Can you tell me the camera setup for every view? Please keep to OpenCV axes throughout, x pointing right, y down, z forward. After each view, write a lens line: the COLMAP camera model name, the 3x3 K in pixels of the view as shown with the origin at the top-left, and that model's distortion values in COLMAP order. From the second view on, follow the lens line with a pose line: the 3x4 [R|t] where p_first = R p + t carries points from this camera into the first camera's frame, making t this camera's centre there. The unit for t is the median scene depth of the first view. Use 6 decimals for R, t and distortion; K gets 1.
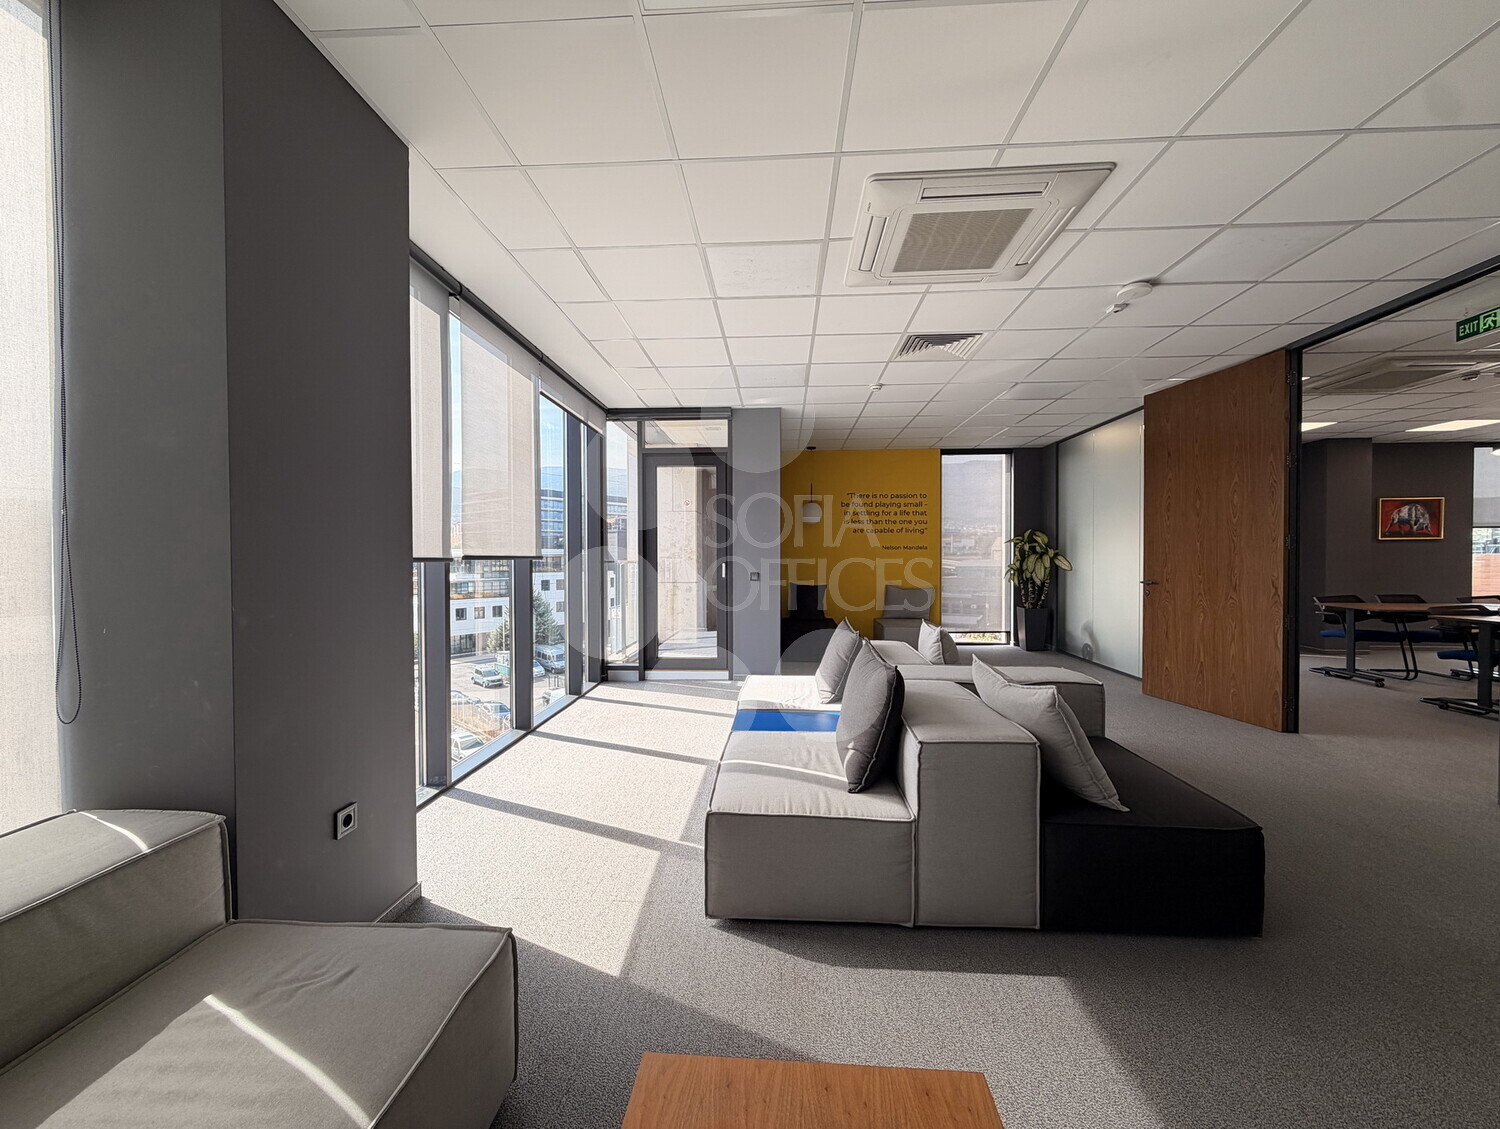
lens RADIAL K [[603.9, 0, 745.2], [0, 603.9, 564.8], [0, 0, 1]] dist [0.002073, 0.000337]
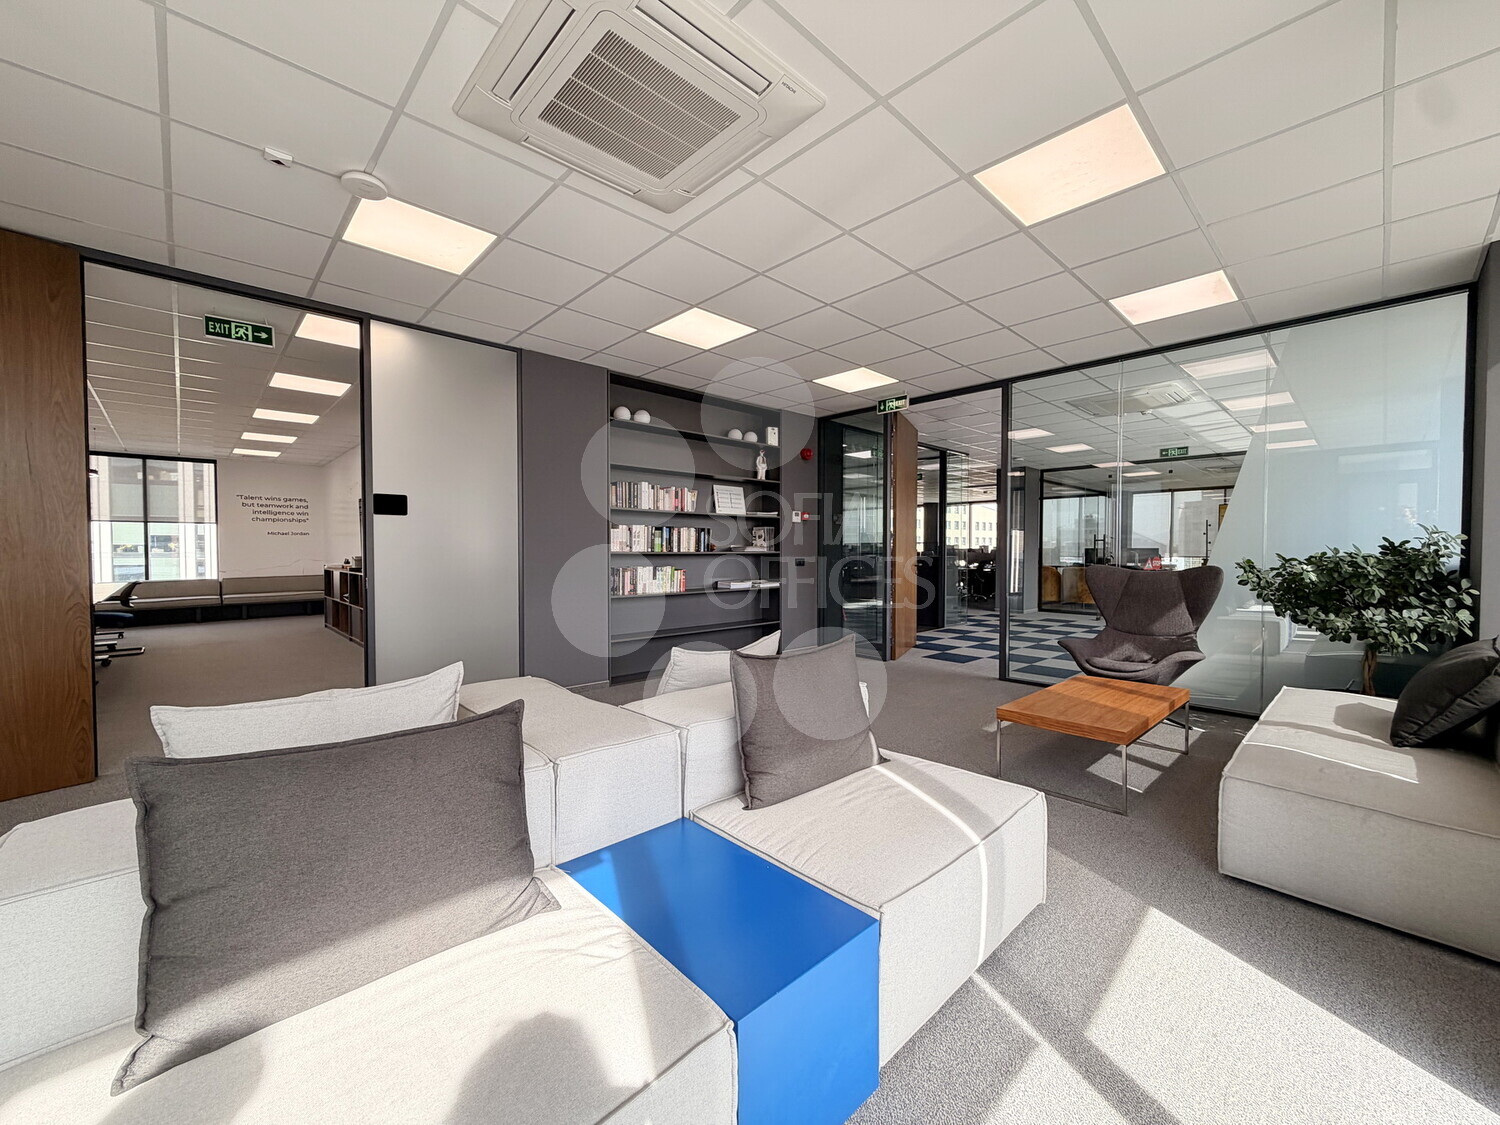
lens RADIAL K [[598.1, 0, 744.7], [0, 598.1, 564.5], [0, 0, 1]] dist [-0.000388, -0.000045]
pose [[-0.730616, -0.014118, 0.682643, -0.113827], [0.011121, 0.999407, 0.032573, 0.000642], [-0.682698, 0.031390, -0.730026, 0.643371]]
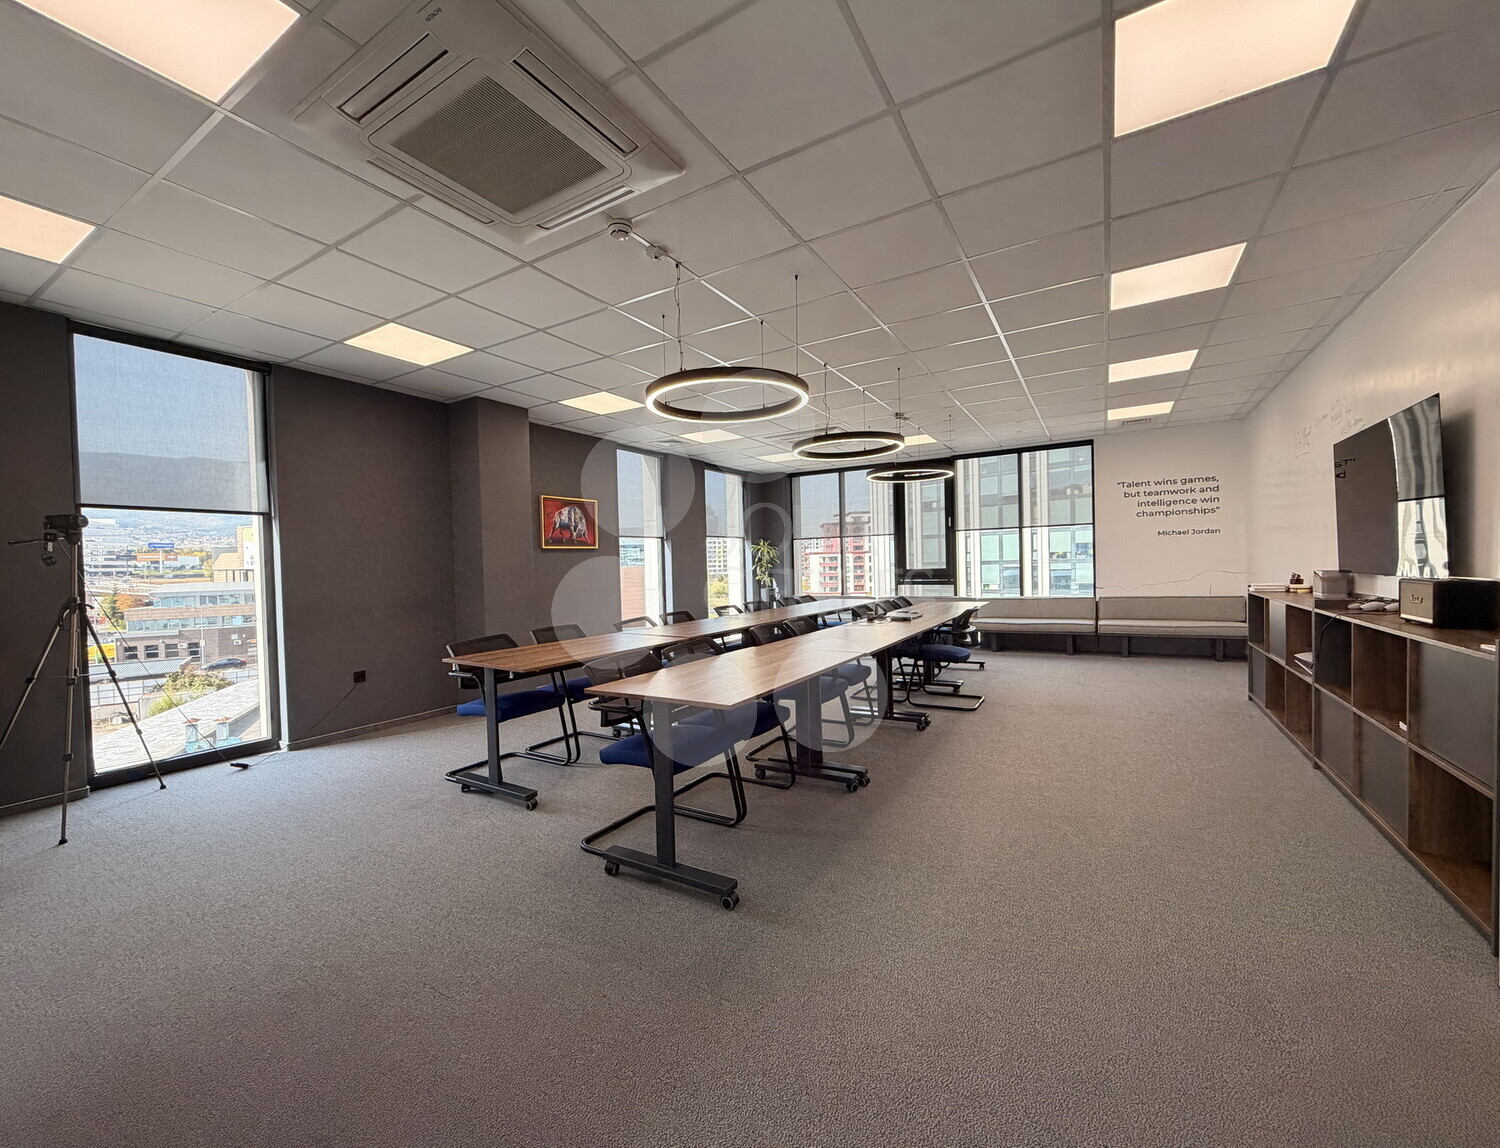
lens RADIAL K [[599.8, 0, 741.3], [0, 599.8, 579.8], [0, 0, 1]] dist [0.001255, 0.000013]
pose [[0.463390, -0.032726, 0.885550, 0.587478], [0.036502, 0.999175, 0.017824, -0.007252], [-0.885402, 0.024065, 0.464202, 0.509849]]
